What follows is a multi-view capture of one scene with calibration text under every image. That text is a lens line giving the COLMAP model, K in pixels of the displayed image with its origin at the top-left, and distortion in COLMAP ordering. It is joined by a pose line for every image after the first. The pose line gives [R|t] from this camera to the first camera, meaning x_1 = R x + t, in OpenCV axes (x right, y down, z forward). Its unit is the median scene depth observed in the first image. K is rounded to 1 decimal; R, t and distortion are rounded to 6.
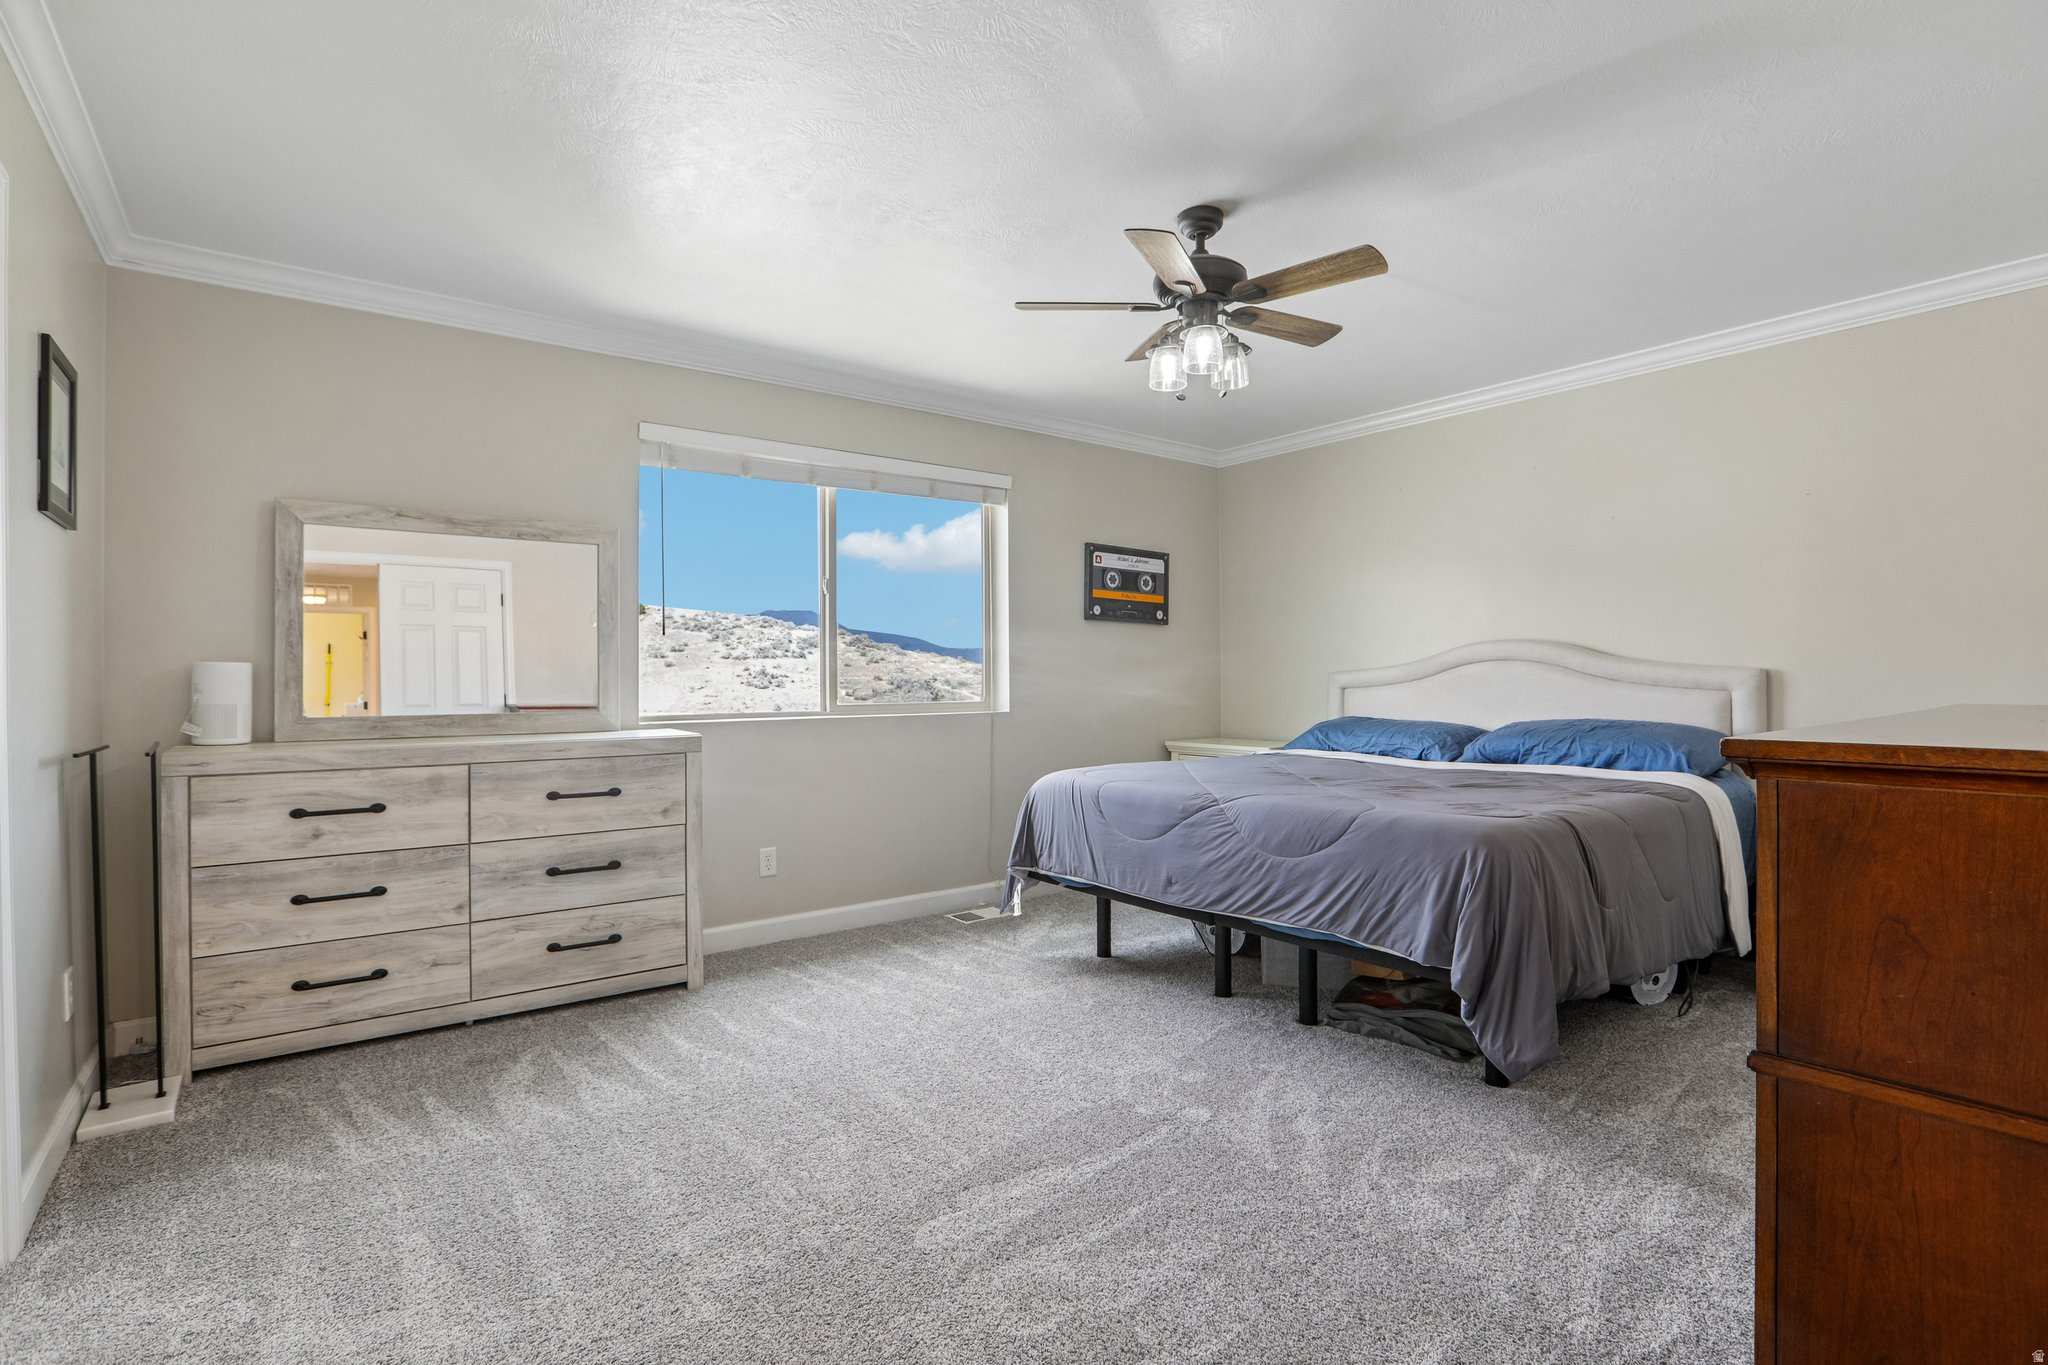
lens RADIAL K [[962.8, 0, 1019.7], [0, 962.8, 679.8], [0, 0, 1]] dist [-0.052784, 0.019381]
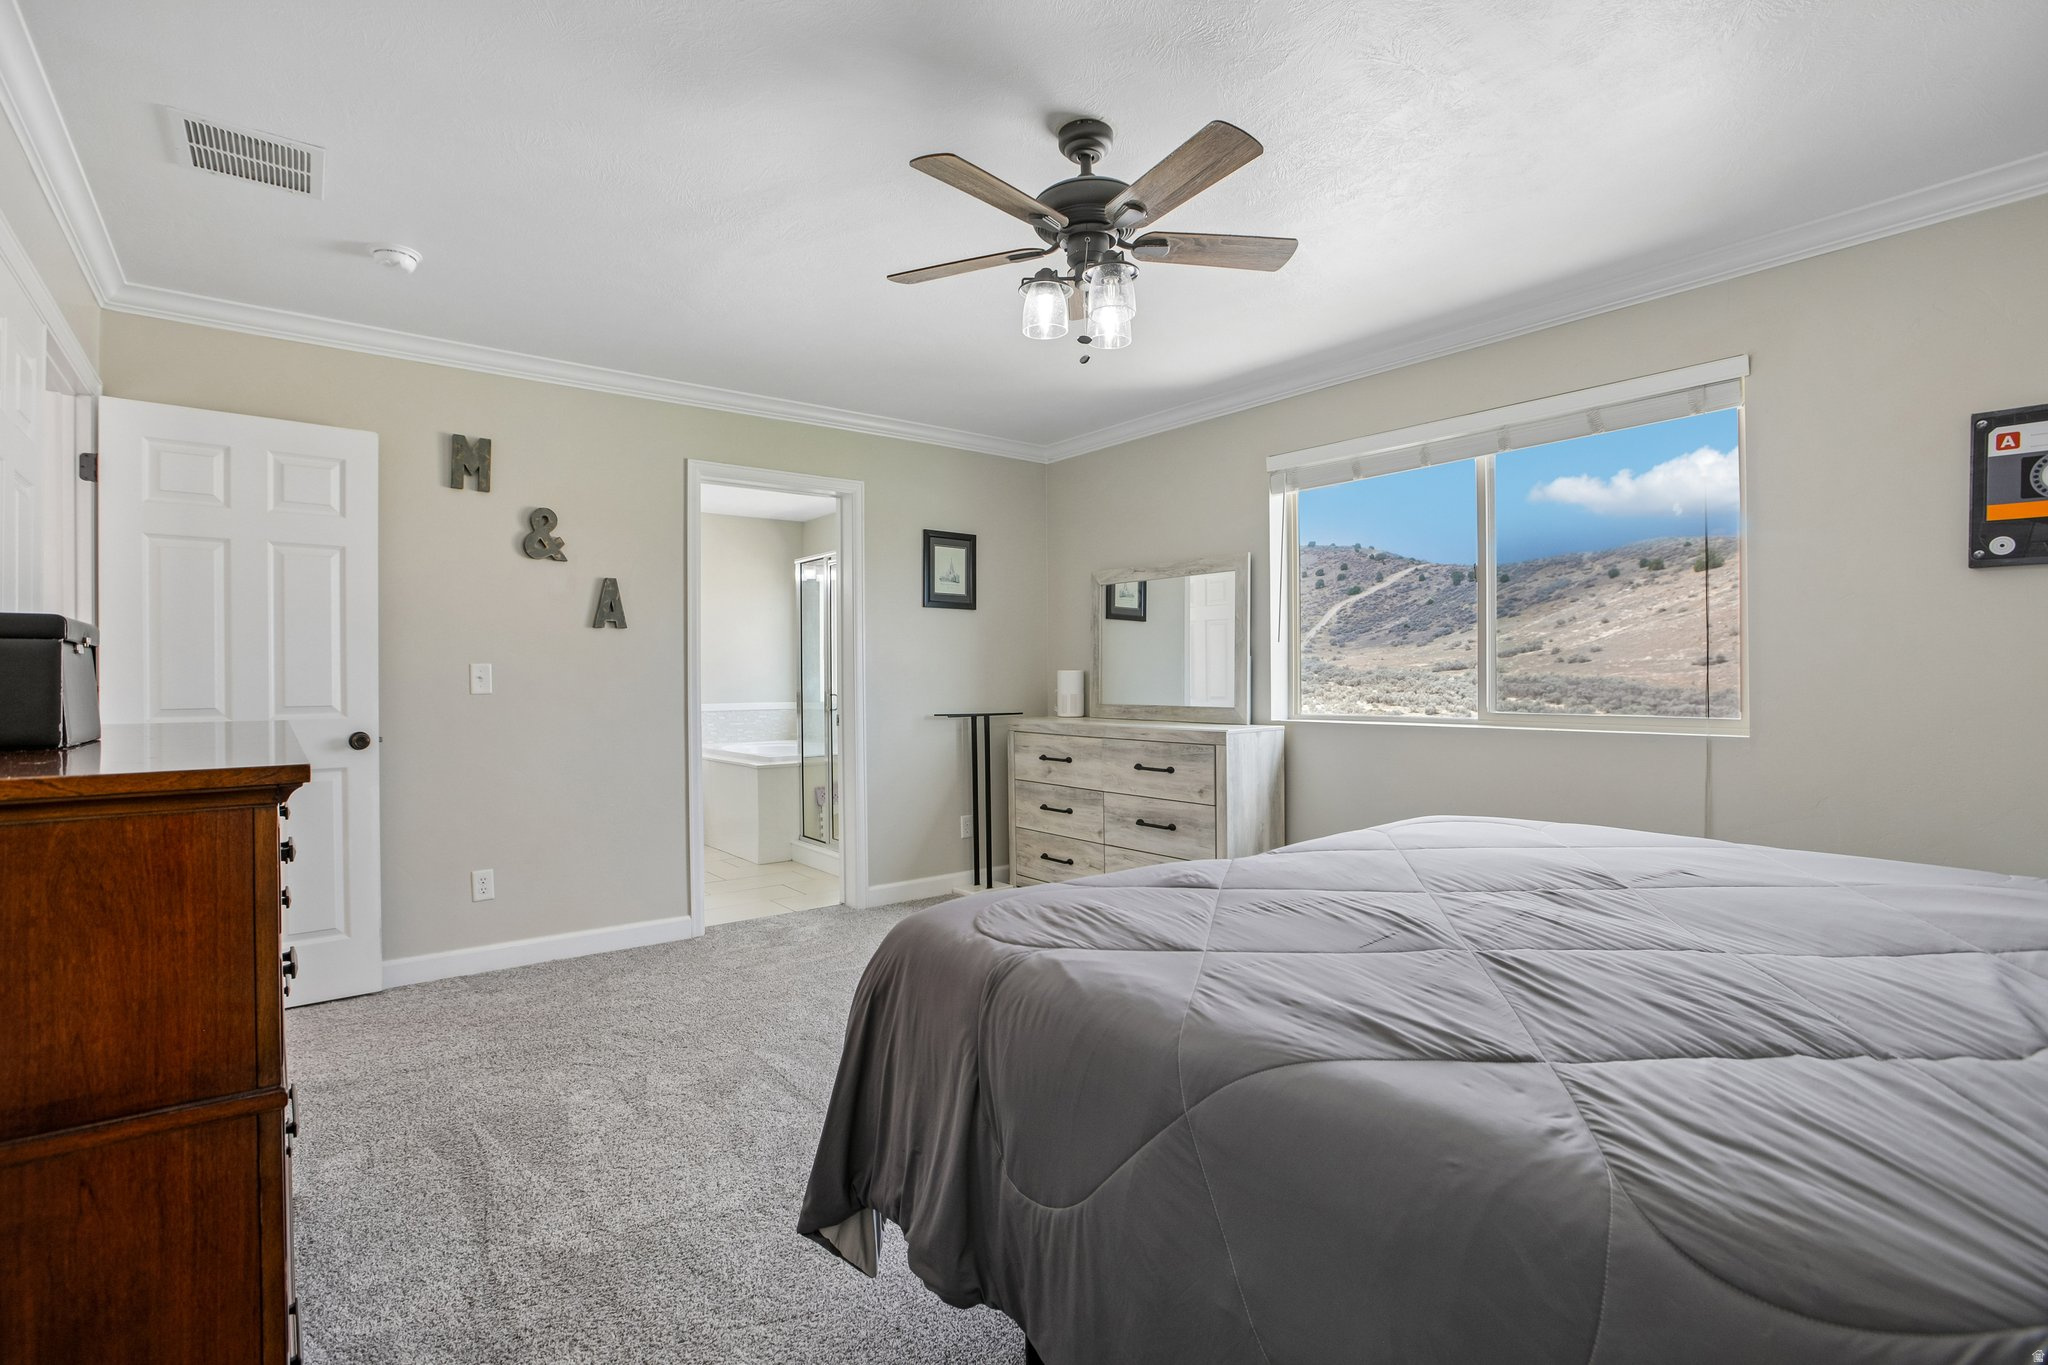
lens RADIAL K [[979.8, 0, 999.2], [0, 979.8, 659.5], [0, 0, 1]] dist [-0.001646, 0.000189]
pose [[0.016844, -0.004395, -0.999848, 0.954652], [0.012300, 0.999916, -0.004188, -0.030871], [0.999782, -0.012228, 0.016896, 0.798678]]
